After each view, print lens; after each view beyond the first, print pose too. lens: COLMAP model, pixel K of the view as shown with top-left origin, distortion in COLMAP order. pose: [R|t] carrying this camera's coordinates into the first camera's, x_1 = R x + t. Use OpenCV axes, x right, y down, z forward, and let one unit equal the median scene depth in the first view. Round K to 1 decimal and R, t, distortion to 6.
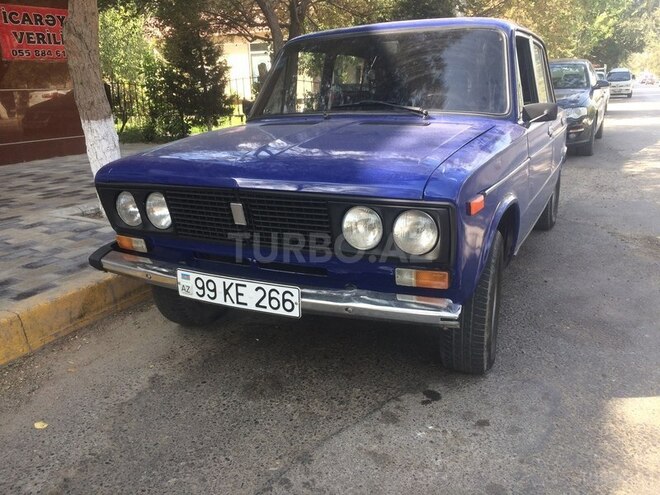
lens RADIAL K [[567.3, 0, 333.6], [0, 567.3, 247.2], [0, 0, 1]] dist [0.071805, -0.115348]
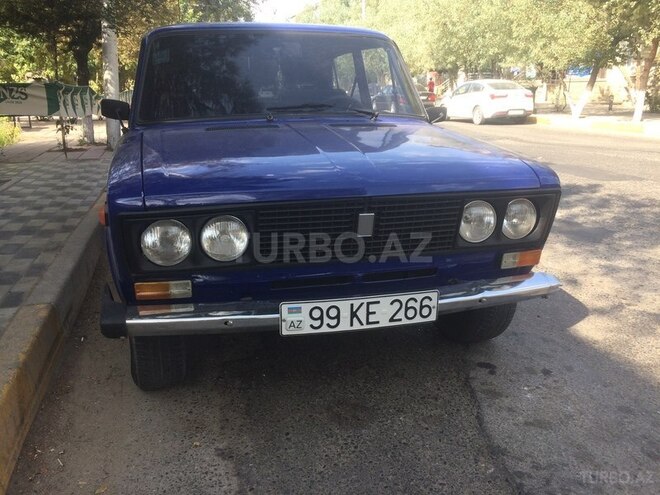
lens RADIAL K [[567.3, 0, 333.6], [0, 567.3, 247.2], [0, 0, 1]] dist [0.071805, -0.115348]
pose [[0.751431, -0.150580, 0.642399, -0.772499], [0.154799, 0.986670, 0.050206, -0.075180], [-0.641396, 0.061717, 0.764724, 0.340924]]
